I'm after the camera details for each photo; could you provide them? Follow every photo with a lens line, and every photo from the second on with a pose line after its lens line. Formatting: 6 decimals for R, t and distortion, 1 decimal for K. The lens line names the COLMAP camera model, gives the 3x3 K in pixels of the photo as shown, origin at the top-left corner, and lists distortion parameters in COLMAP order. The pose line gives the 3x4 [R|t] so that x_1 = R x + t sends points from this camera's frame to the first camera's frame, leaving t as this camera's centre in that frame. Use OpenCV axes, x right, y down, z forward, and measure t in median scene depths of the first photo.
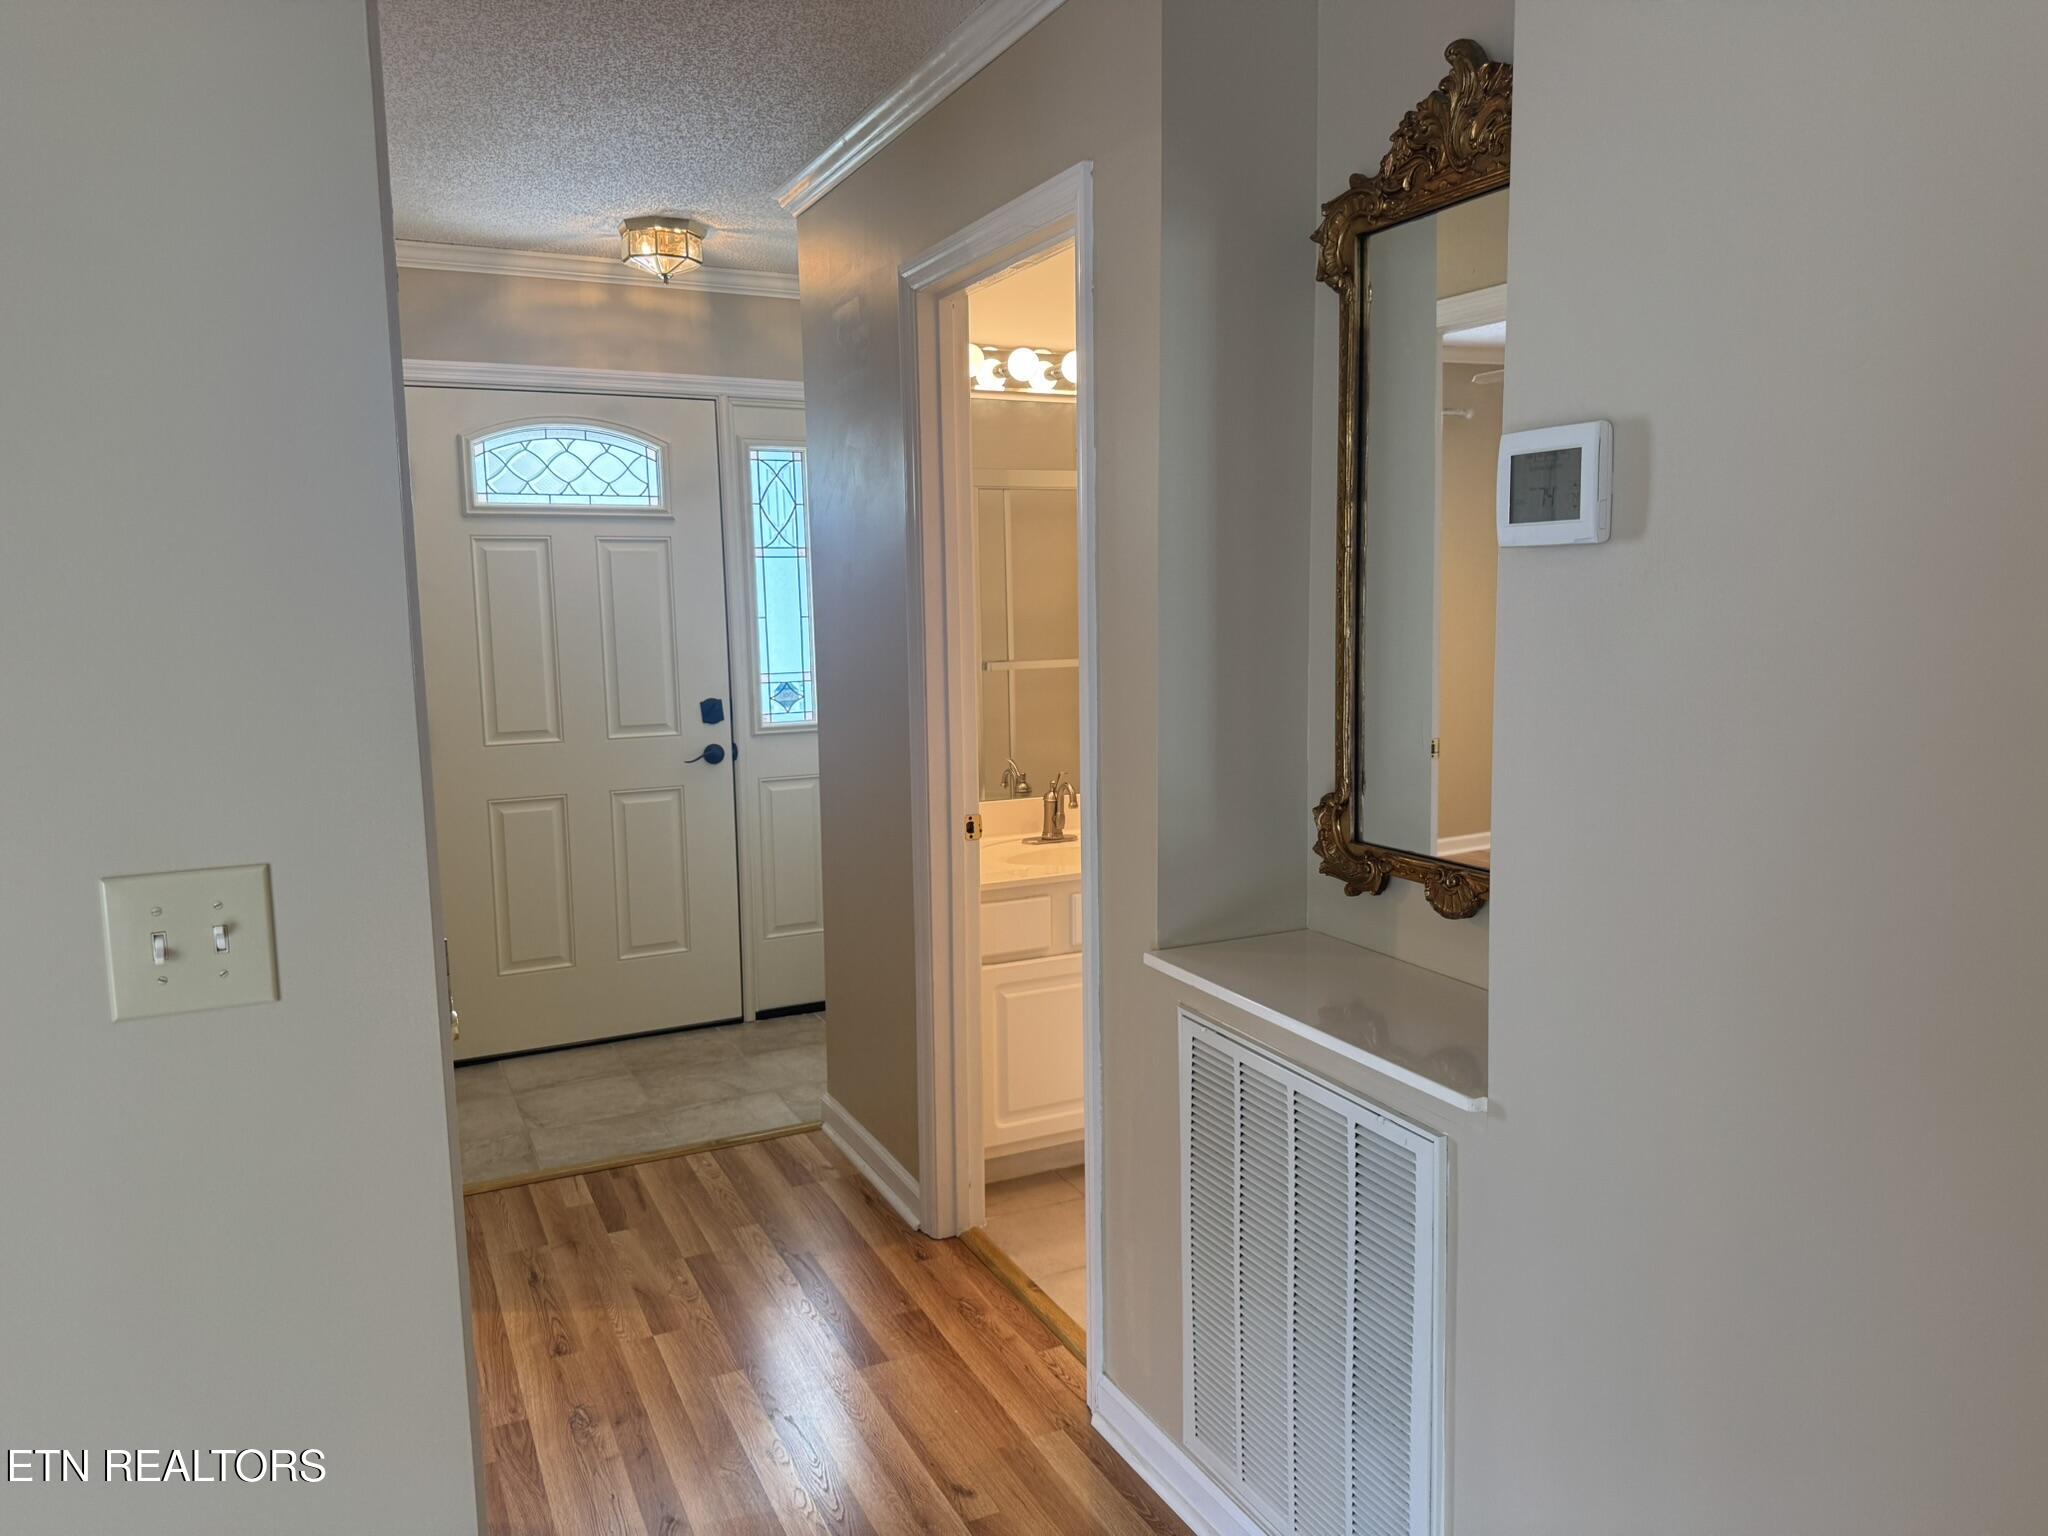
lens RADIAL K [[1445.3, 0, 1028.9], [0, 1445.3, 763.9], [0, 0, 1]] dist [0.069053, -0.089843]
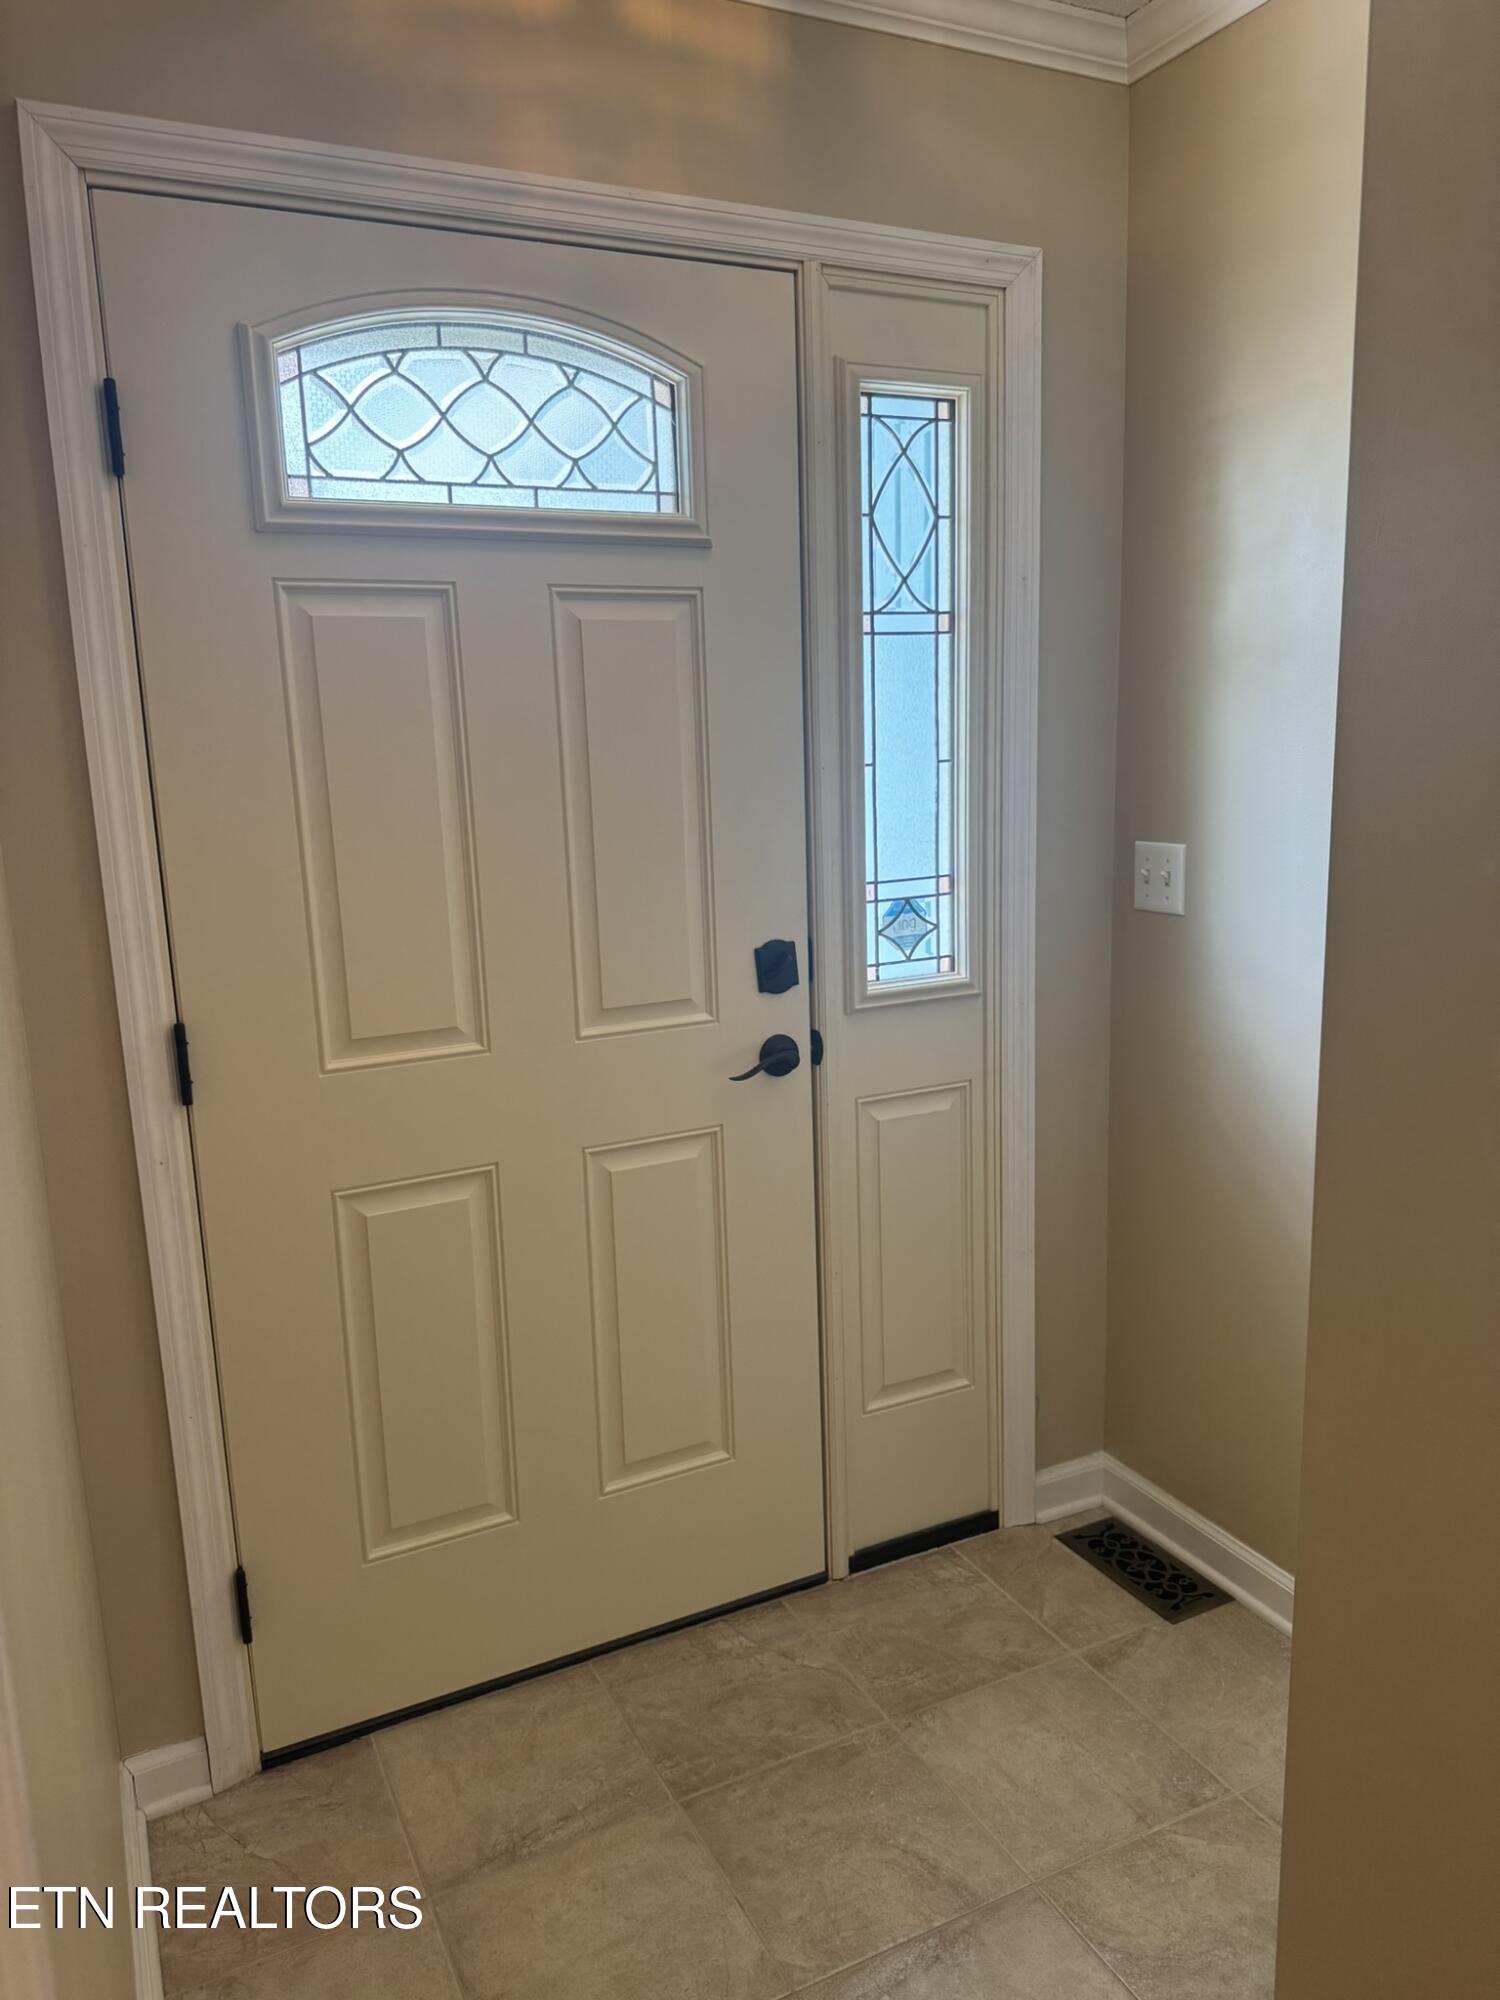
lens RADIAL K [[1411.5, 0, 708.3], [0, 1411.5, 1008.1], [0, 0, 1]] dist [0.069053, -0.089843]
pose [[0.999950, -0.009227, 0.003973, -0.245714], [0.008838, 0.996003, 0.088885, -0.064768], [-0.004777, -0.088845, 0.996034, 0.545604]]
